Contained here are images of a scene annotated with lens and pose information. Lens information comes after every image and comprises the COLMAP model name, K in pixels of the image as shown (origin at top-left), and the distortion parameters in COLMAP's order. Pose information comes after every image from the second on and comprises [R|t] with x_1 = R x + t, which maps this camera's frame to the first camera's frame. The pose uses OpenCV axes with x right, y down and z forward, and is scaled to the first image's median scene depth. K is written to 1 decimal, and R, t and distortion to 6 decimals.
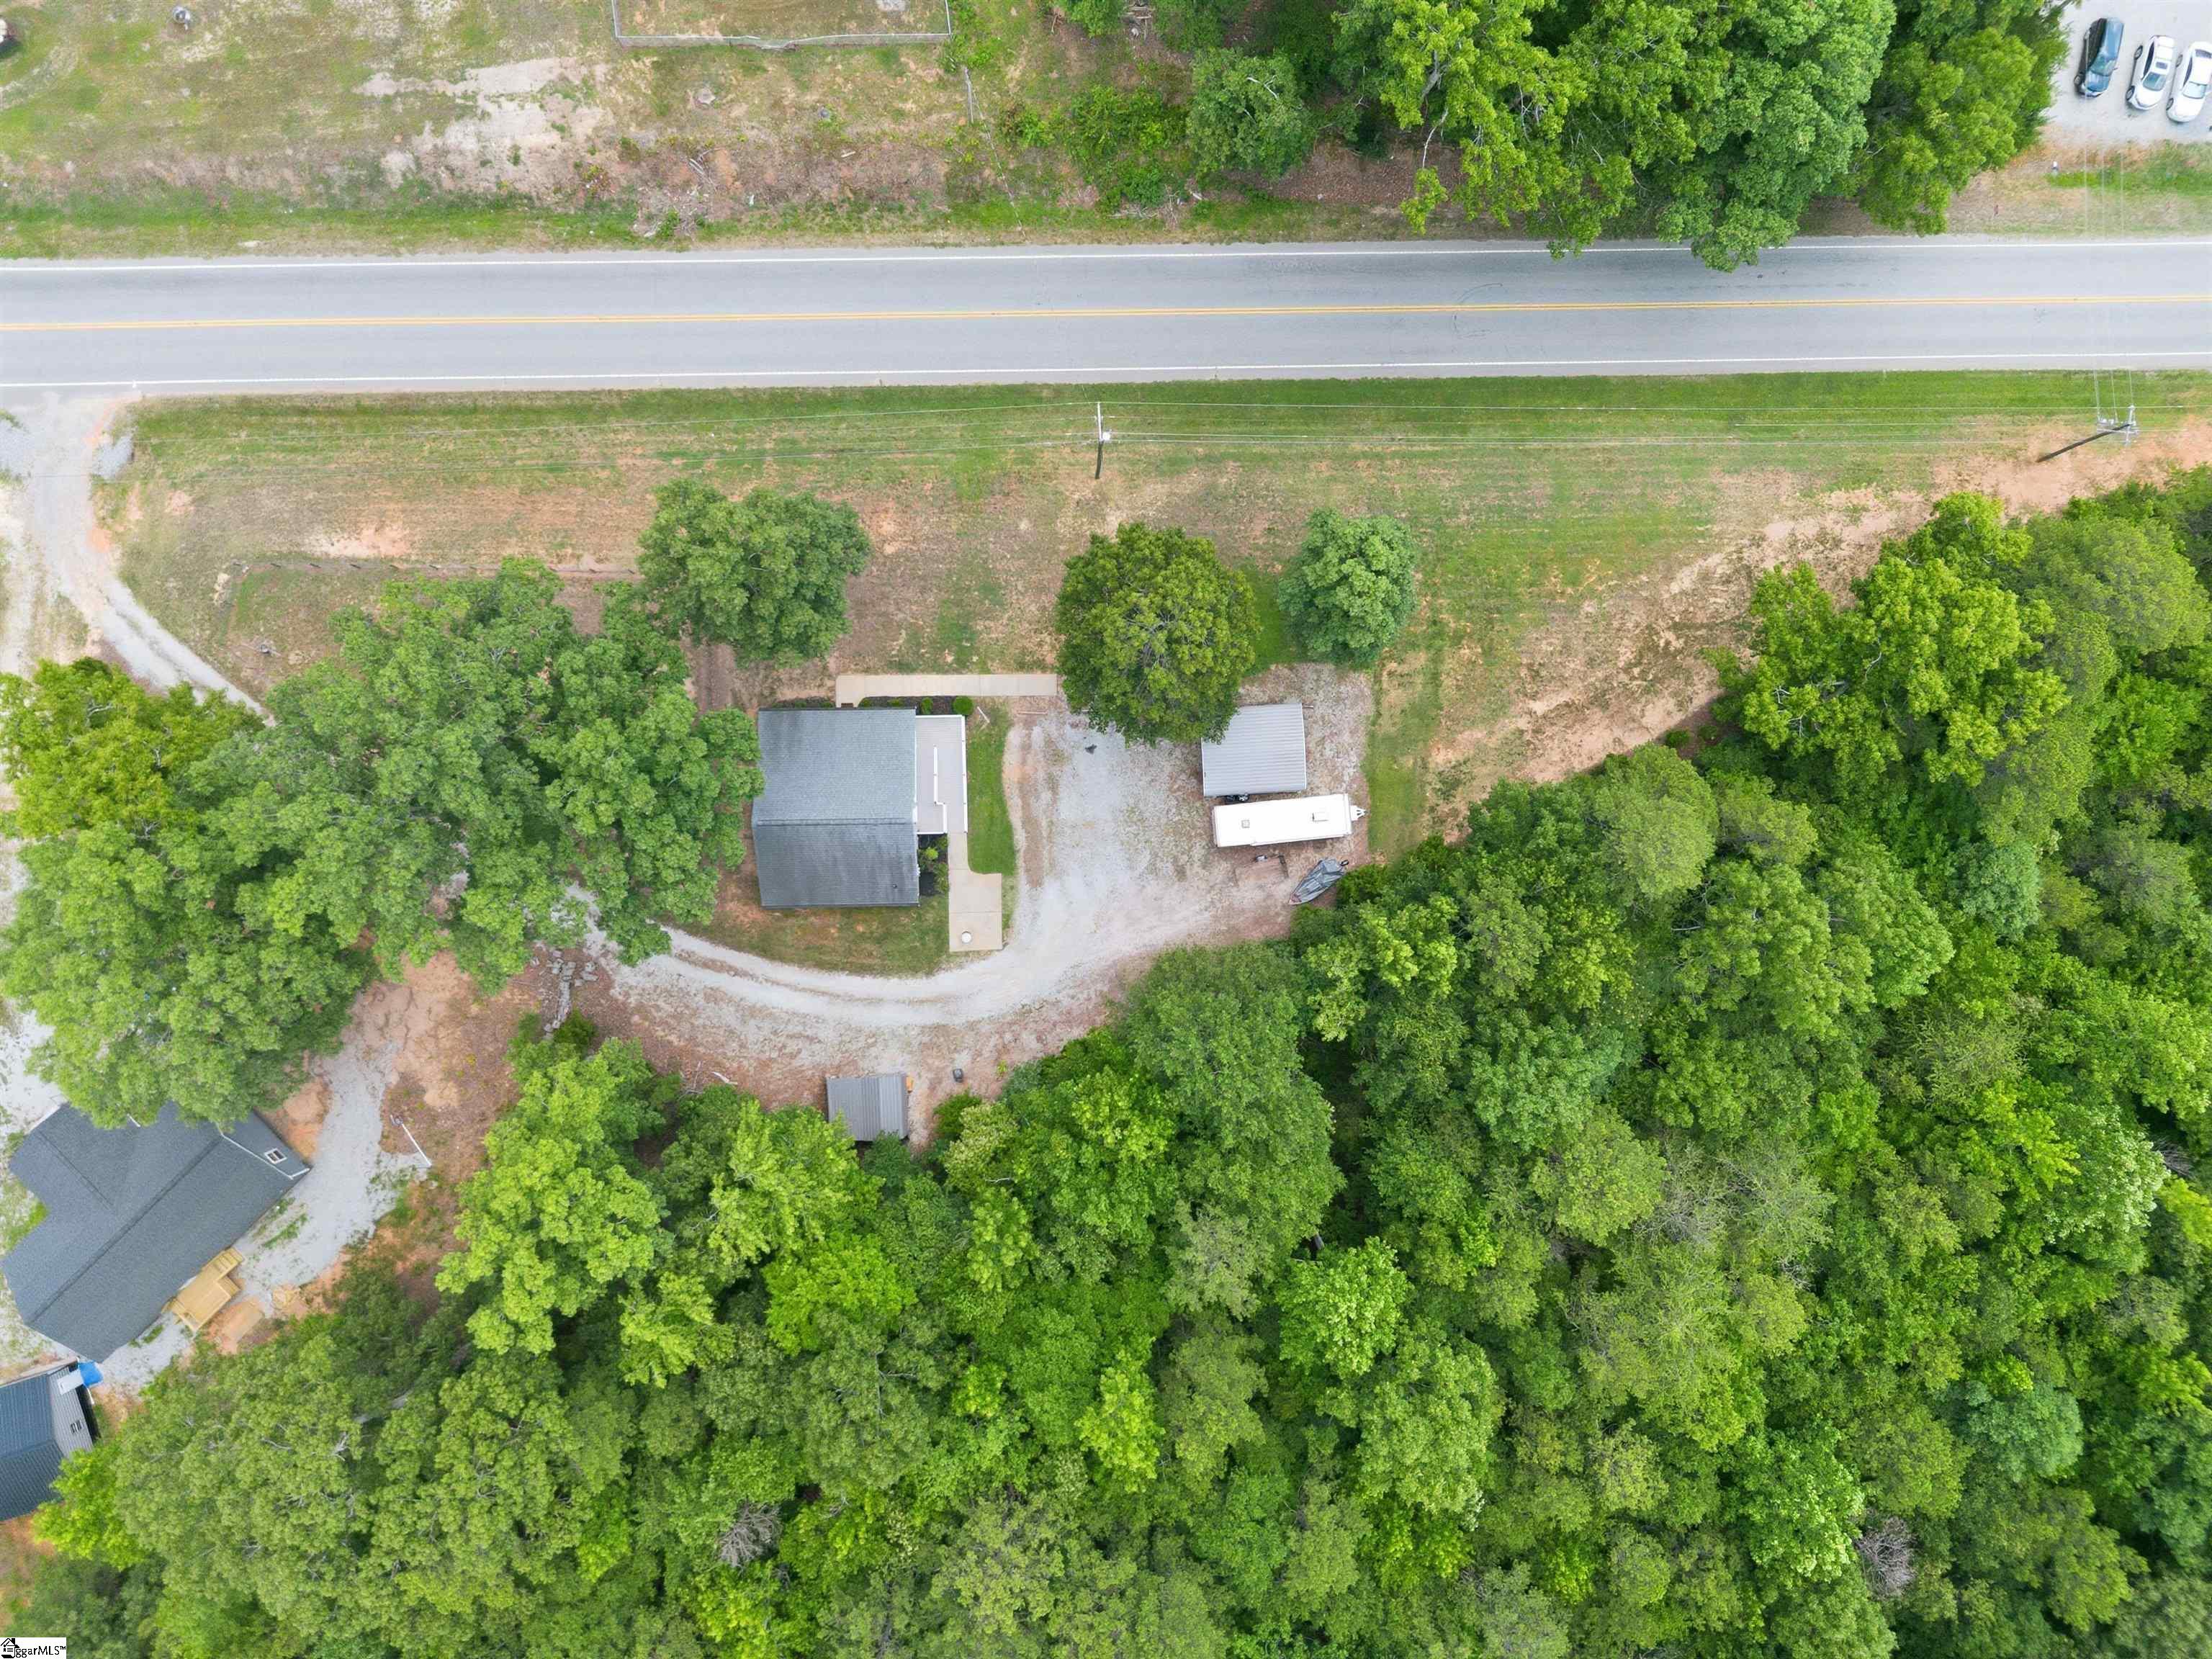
lens RADIAL K [[1541.5, 0, 1154.7], [0, 1541.5, 829.9], [0, 0, 1]] dist [0.007658, -0.002178]
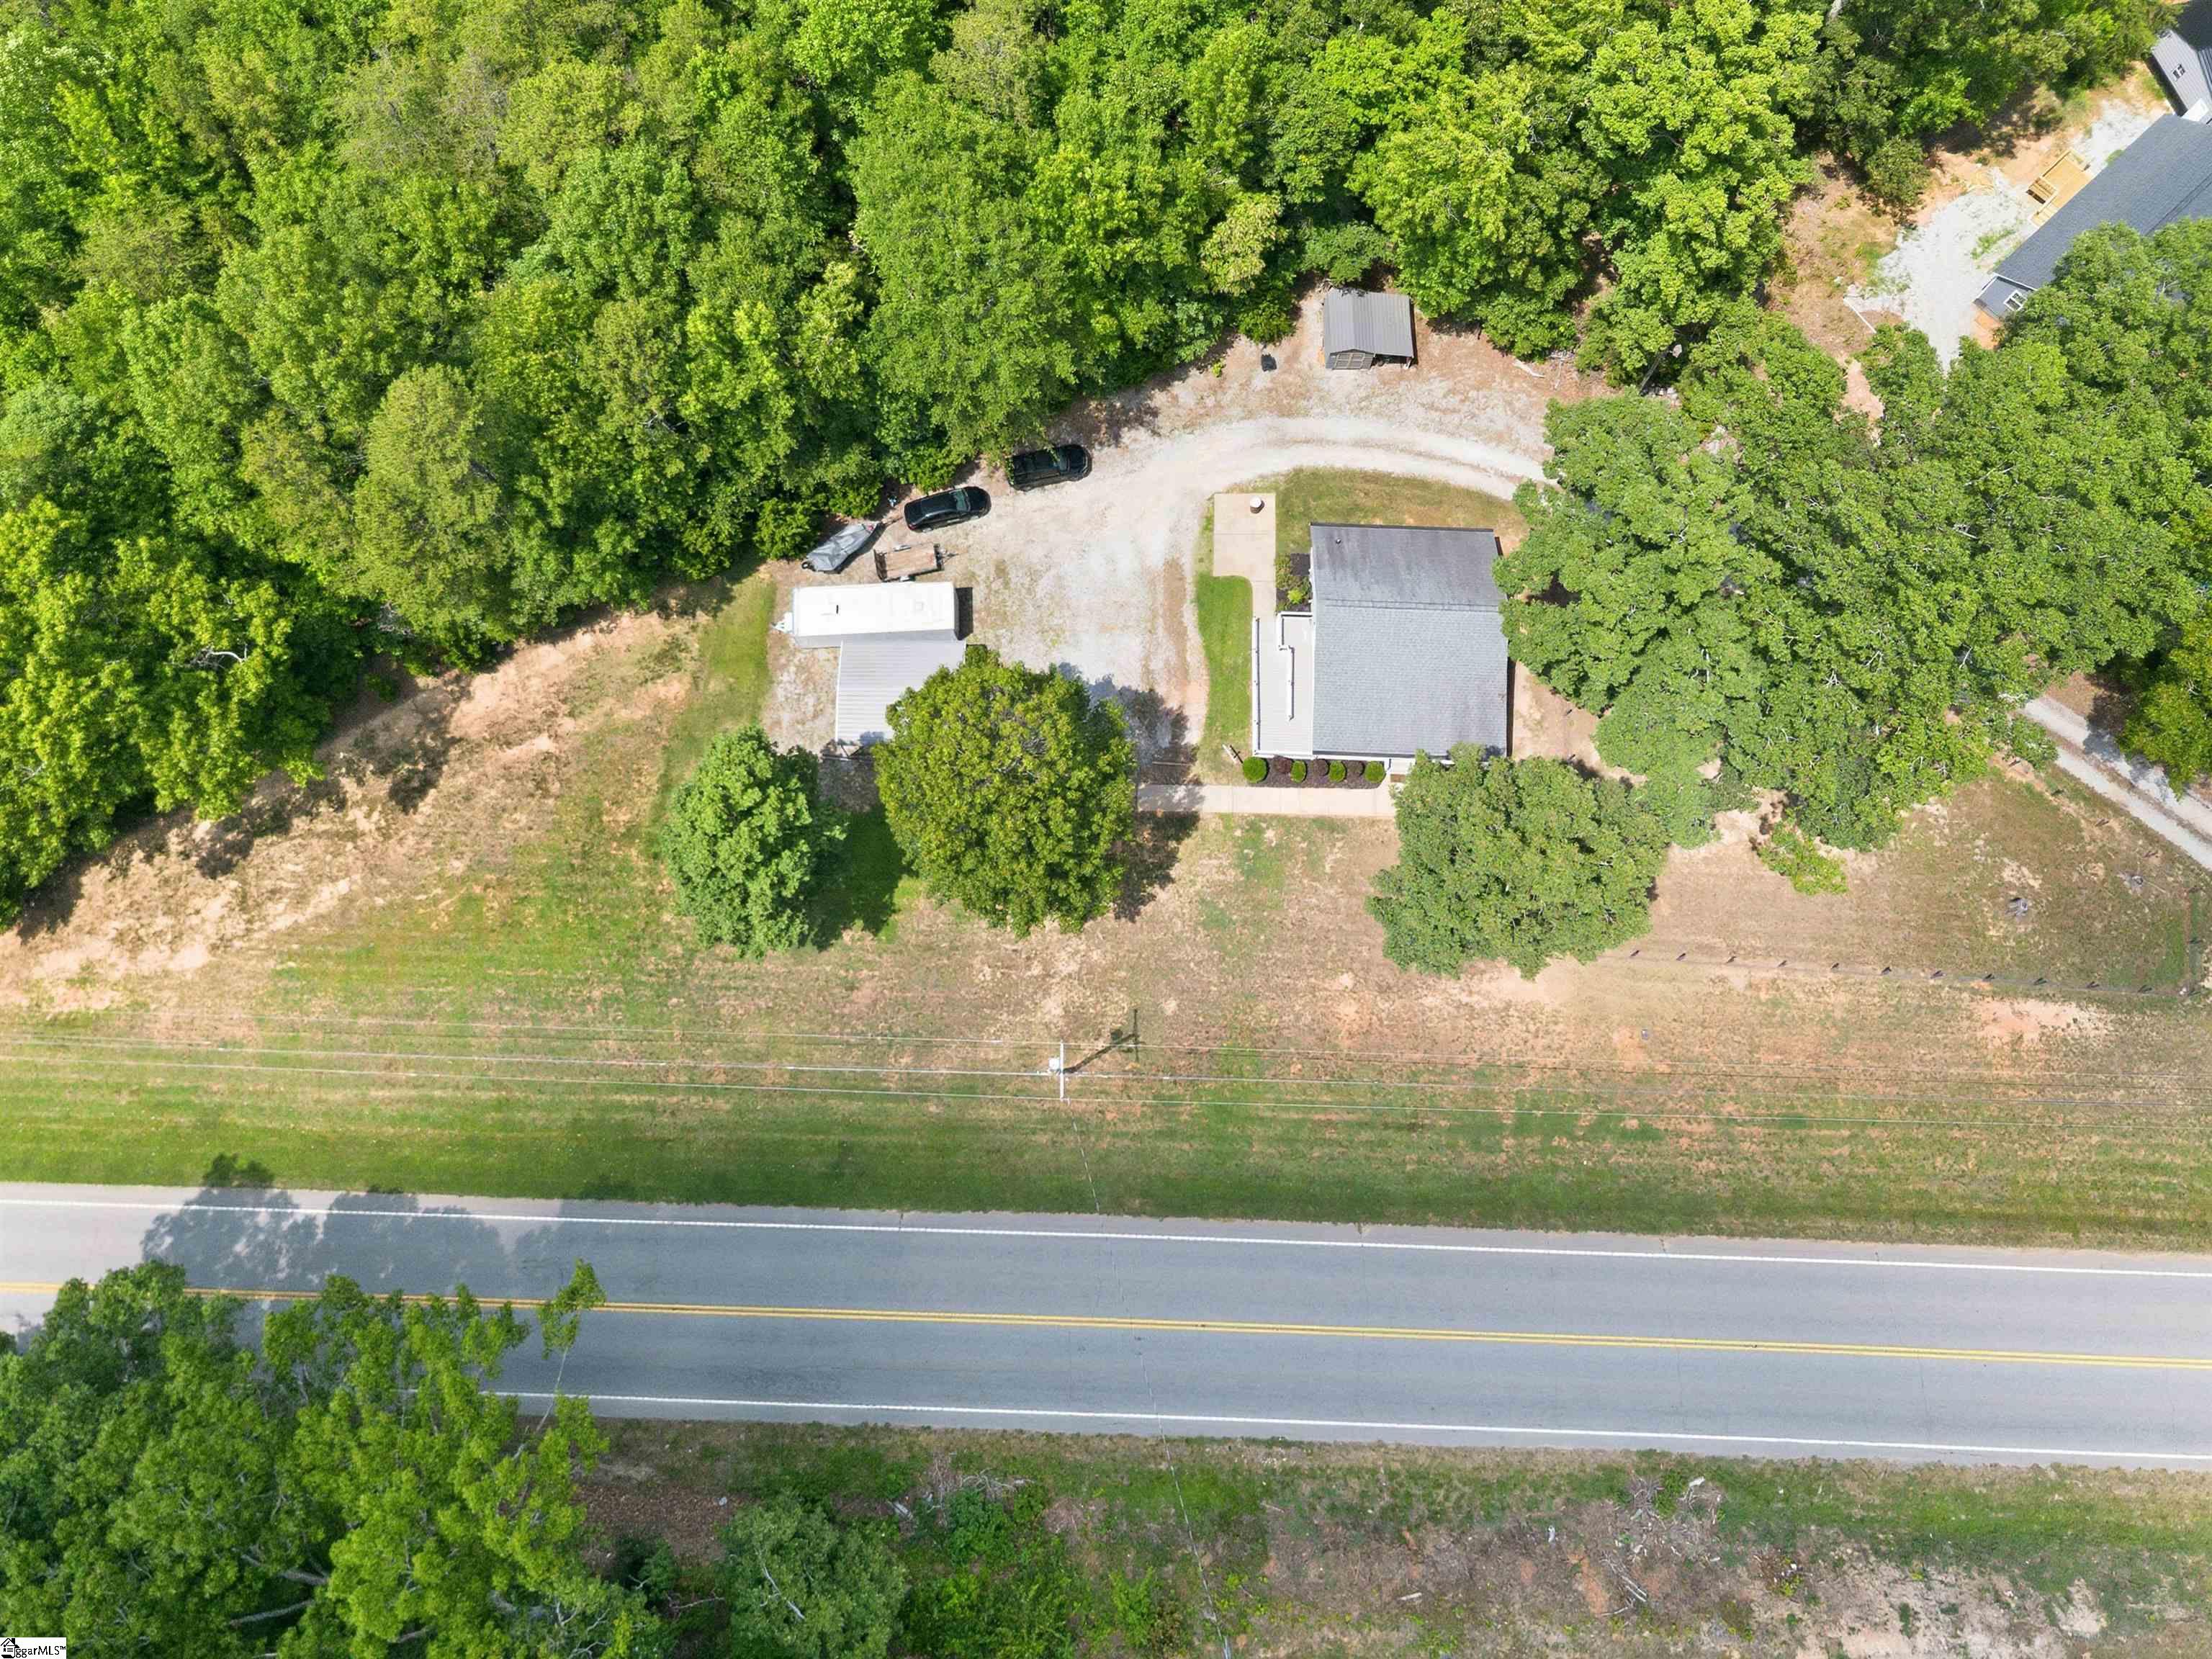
lens RADIAL K [[1771.0, 0, 1106.0], [0, 1771.0, 829.5], [0, 0, 1]] dist [0.005873, 0.006288]
pose [[-0.998271, -0.057740, 0.011002, -0.055429], [0.057110, -0.908479, 0.414010, -0.467599], [-0.013910, 0.413922, 0.910206, 0.161160]]
